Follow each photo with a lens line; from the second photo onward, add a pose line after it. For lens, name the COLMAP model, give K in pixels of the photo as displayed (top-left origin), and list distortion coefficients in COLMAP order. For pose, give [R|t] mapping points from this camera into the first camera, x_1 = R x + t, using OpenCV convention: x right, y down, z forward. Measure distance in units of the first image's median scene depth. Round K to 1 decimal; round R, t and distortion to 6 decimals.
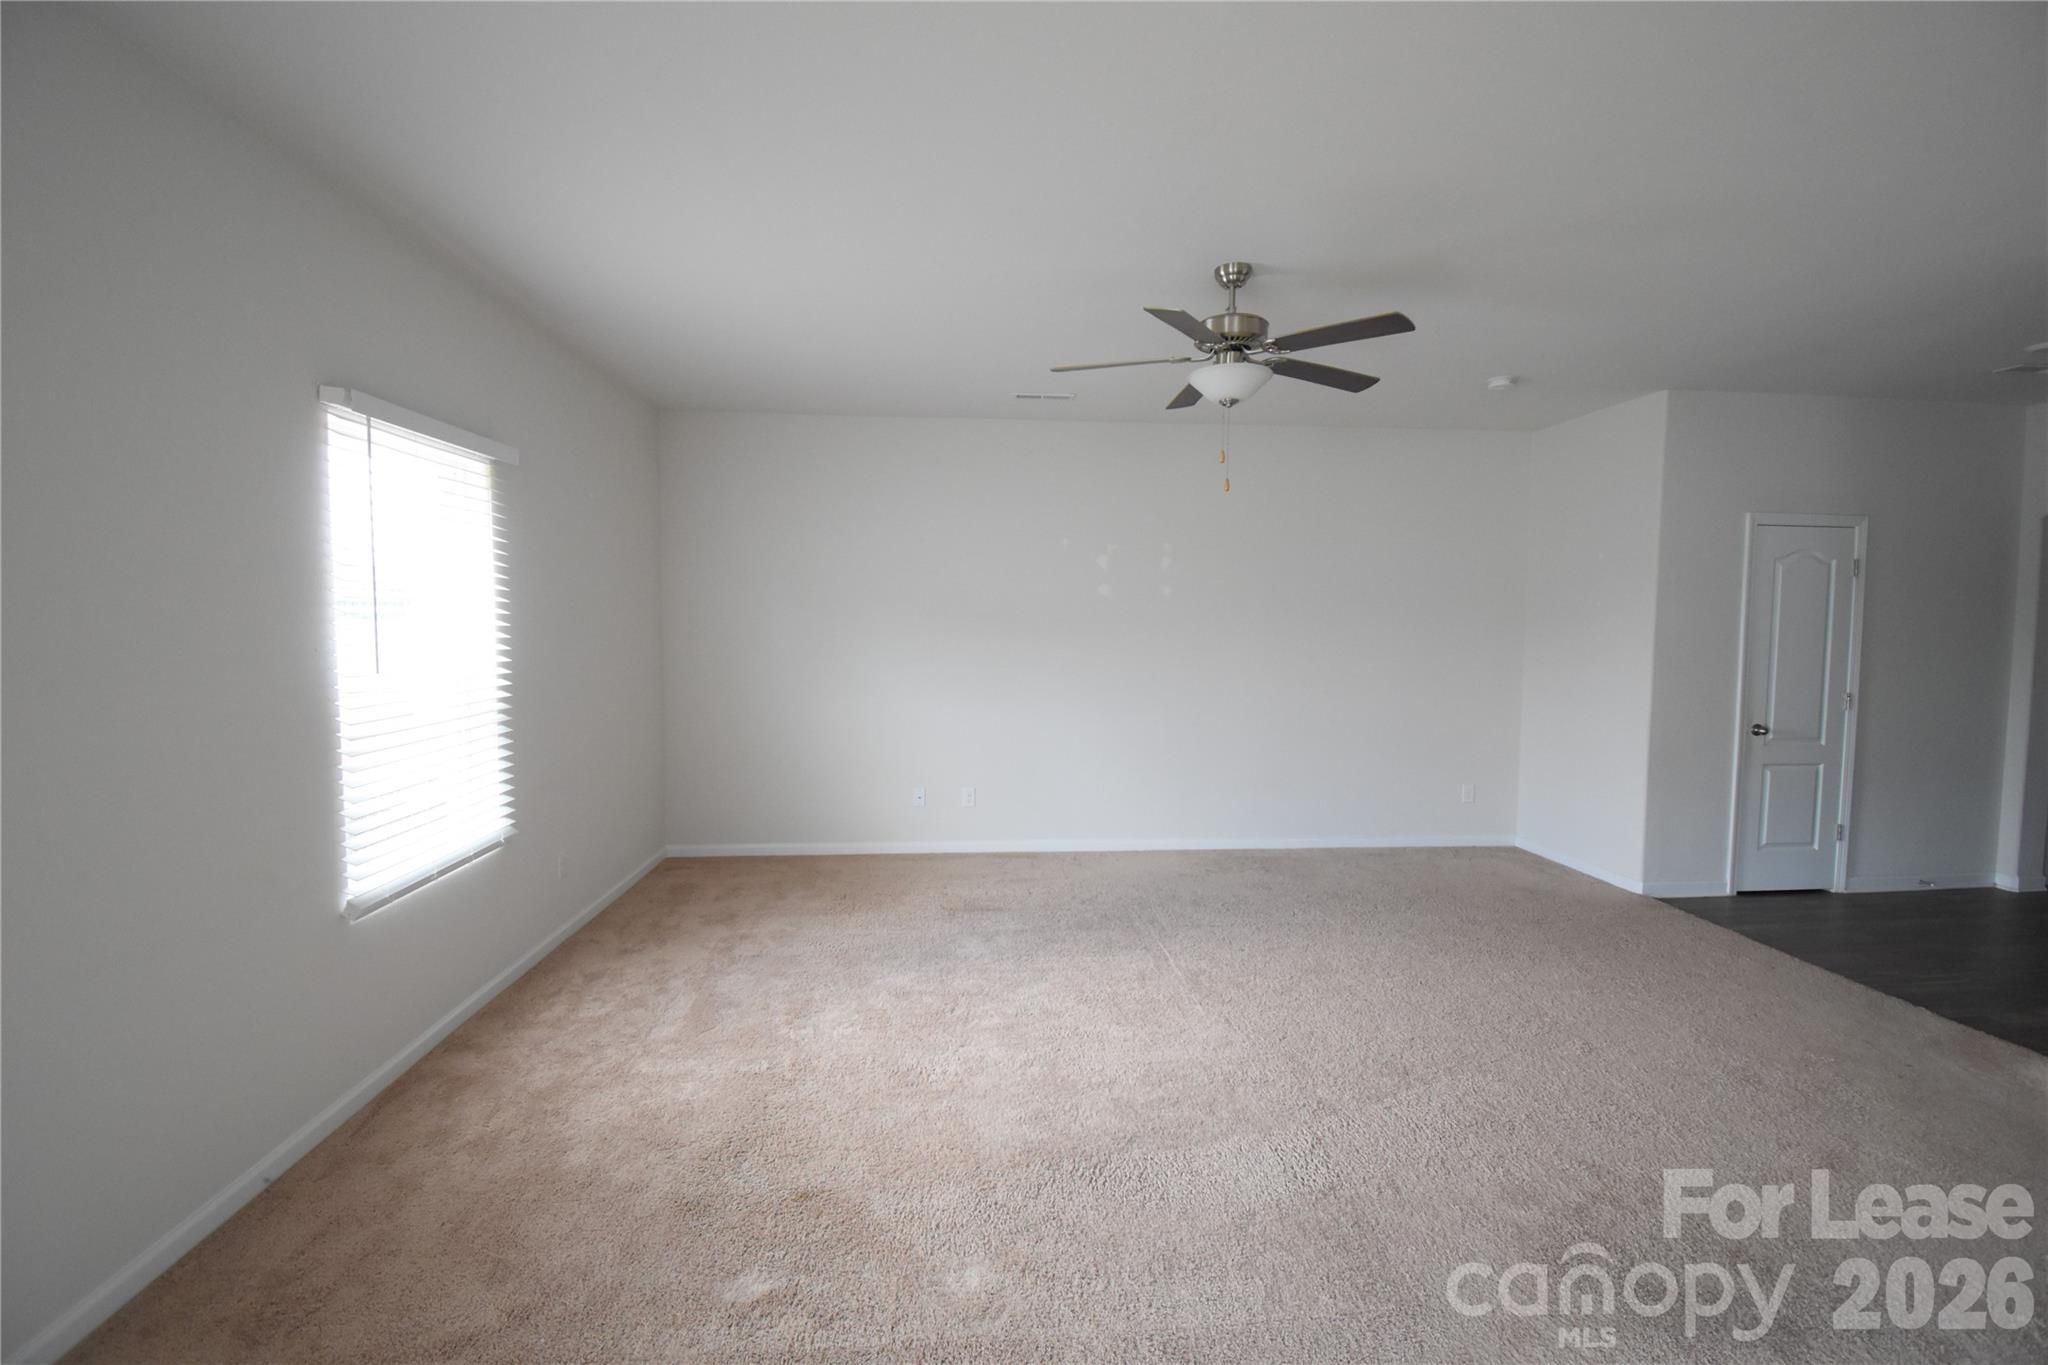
lens RADIAL K [[898.9, 0, 1023.8], [0, 898.9, 679.8], [0, 0, 1]] dist [0.011661, -0.019721]
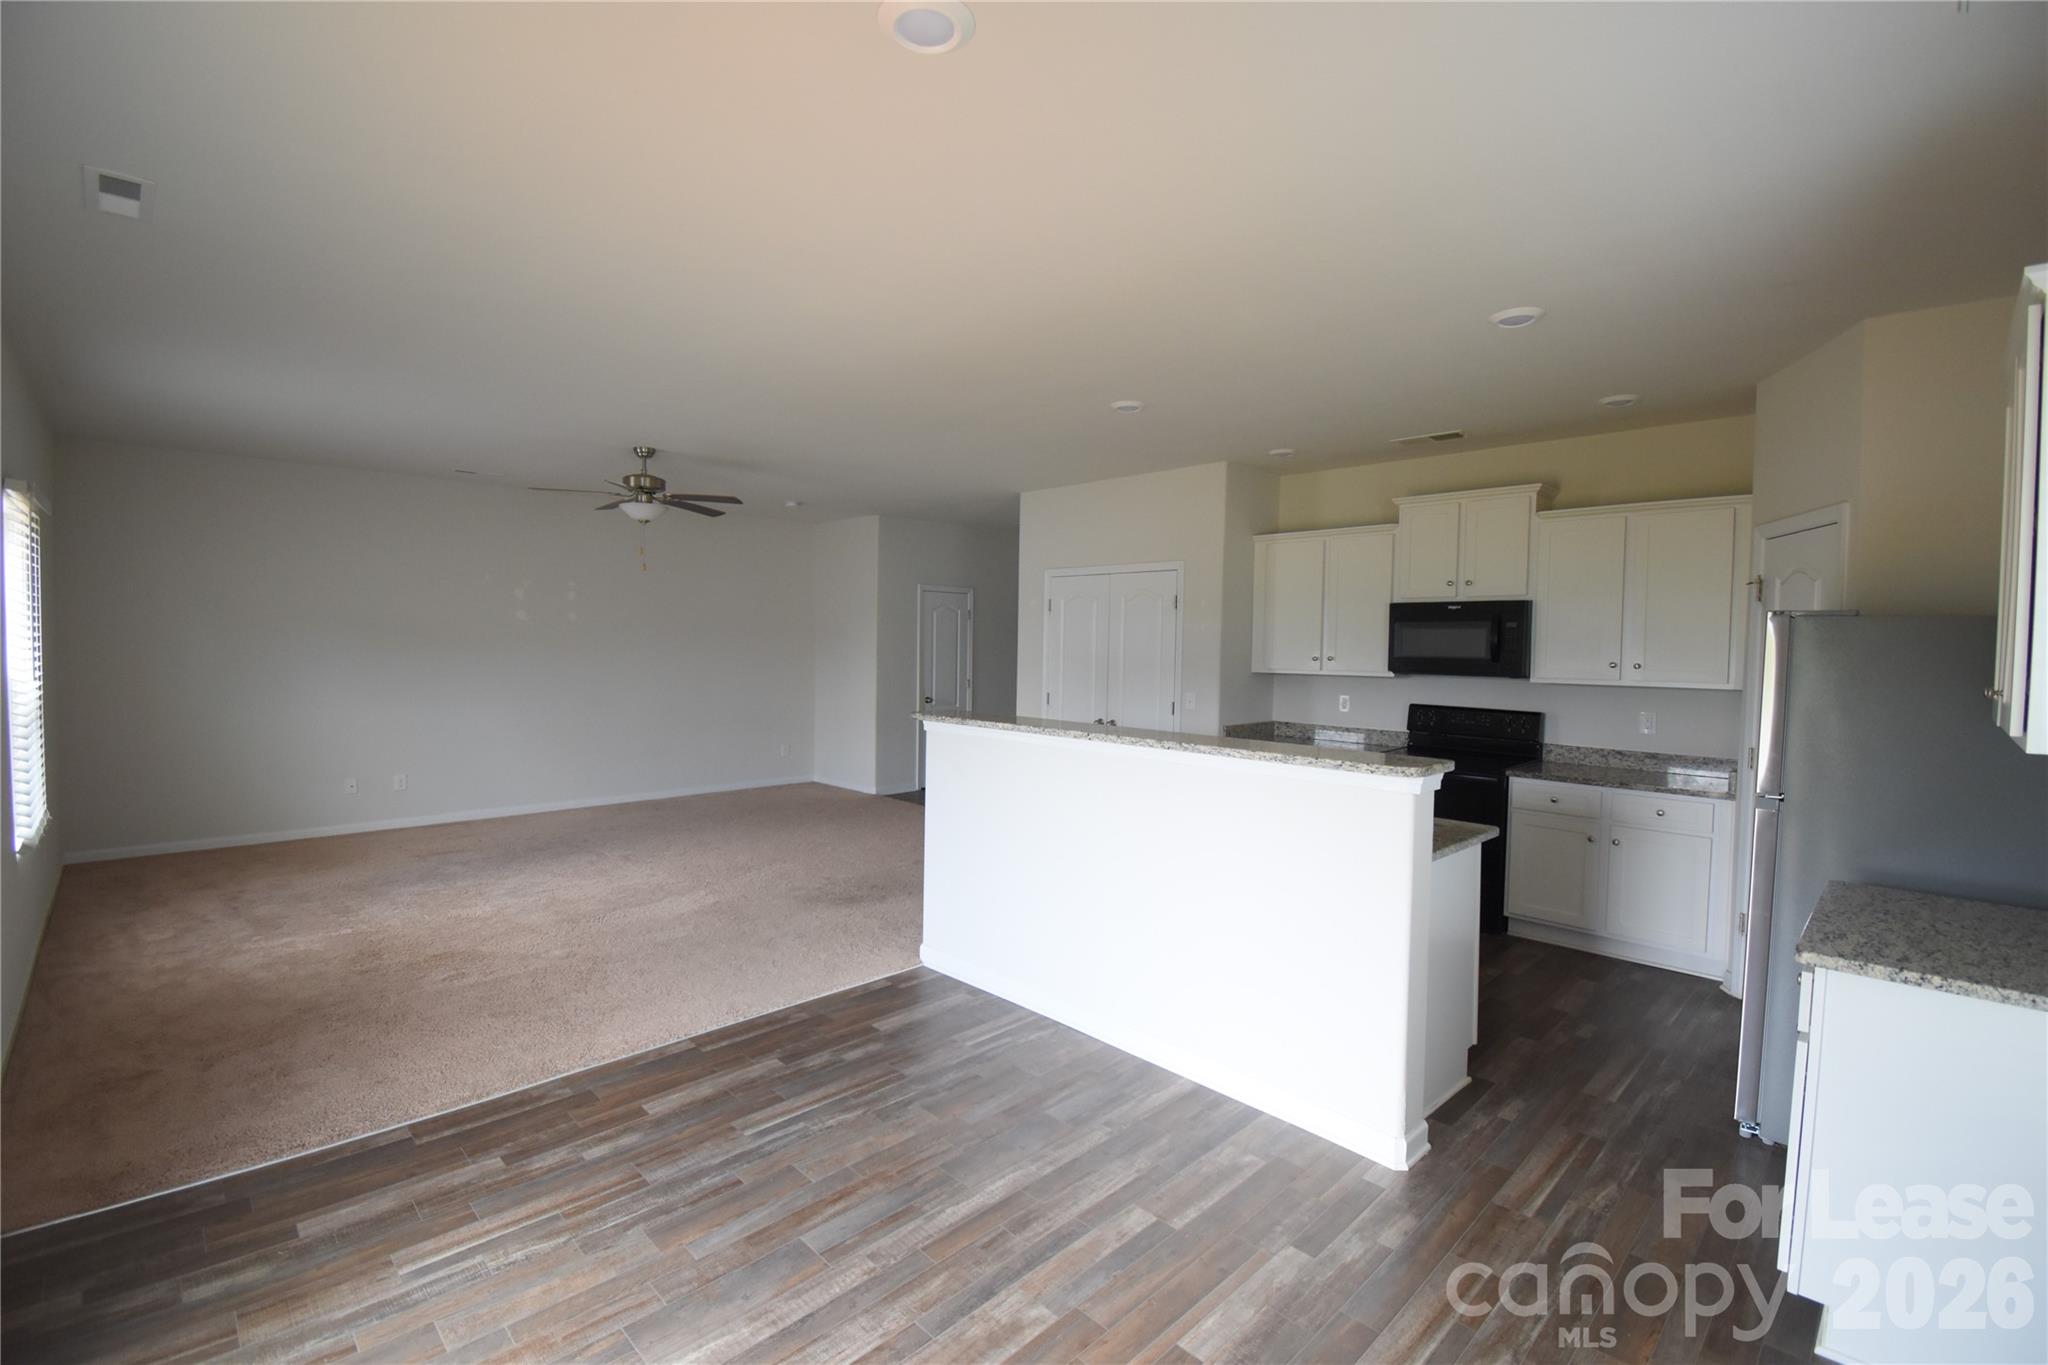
lens RADIAL K [[898.9, 0, 1026.1], [0, 898.9, 681.6], [0, 0, 1]] dist [0.011661, -0.019721]
pose [[0.762905, -0.023026, 0.646101, -0.236431], [0.028285, 0.999597, 0.002225, 0.018922], [-0.645892, 0.016578, 0.763249, -0.567296]]
